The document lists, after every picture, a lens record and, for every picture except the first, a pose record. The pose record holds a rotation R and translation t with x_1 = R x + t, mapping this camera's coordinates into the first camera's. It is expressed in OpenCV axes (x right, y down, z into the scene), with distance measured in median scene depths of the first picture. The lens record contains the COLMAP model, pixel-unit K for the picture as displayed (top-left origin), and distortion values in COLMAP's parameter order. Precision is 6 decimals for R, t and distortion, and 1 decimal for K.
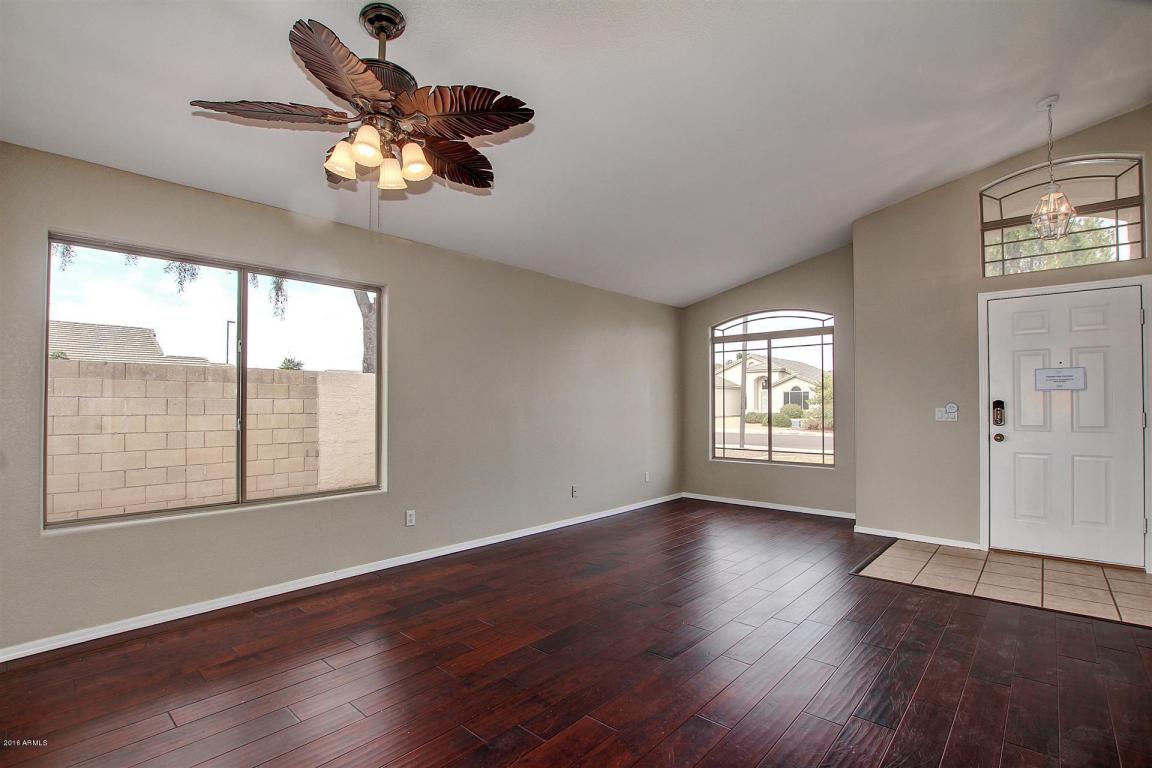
lens RADIAL K [[530.6, 0, 579.8], [0, 530.6, 390.5], [0, 0, 1]] dist [-0.034267, -0.000083]
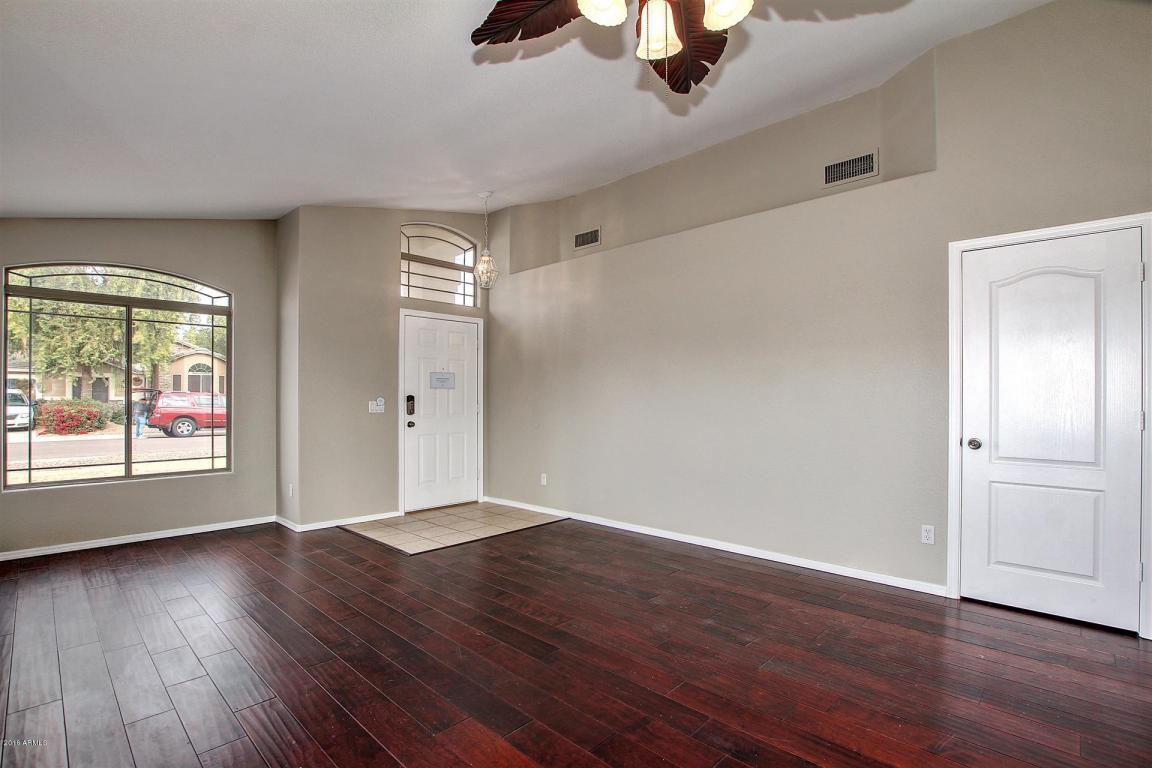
lens RADIAL K [[537.7, 0, 575.0], [0, 537.7, 395.6], [0, 0, 1]] dist [-0.028415, 0.000350]
pose [[0.032809, 0.005169, 0.999448, -0.485553], [-0.027616, 0.999610, -0.004263, 0.013657], [-0.999080, -0.027461, 0.032939, 0.533877]]
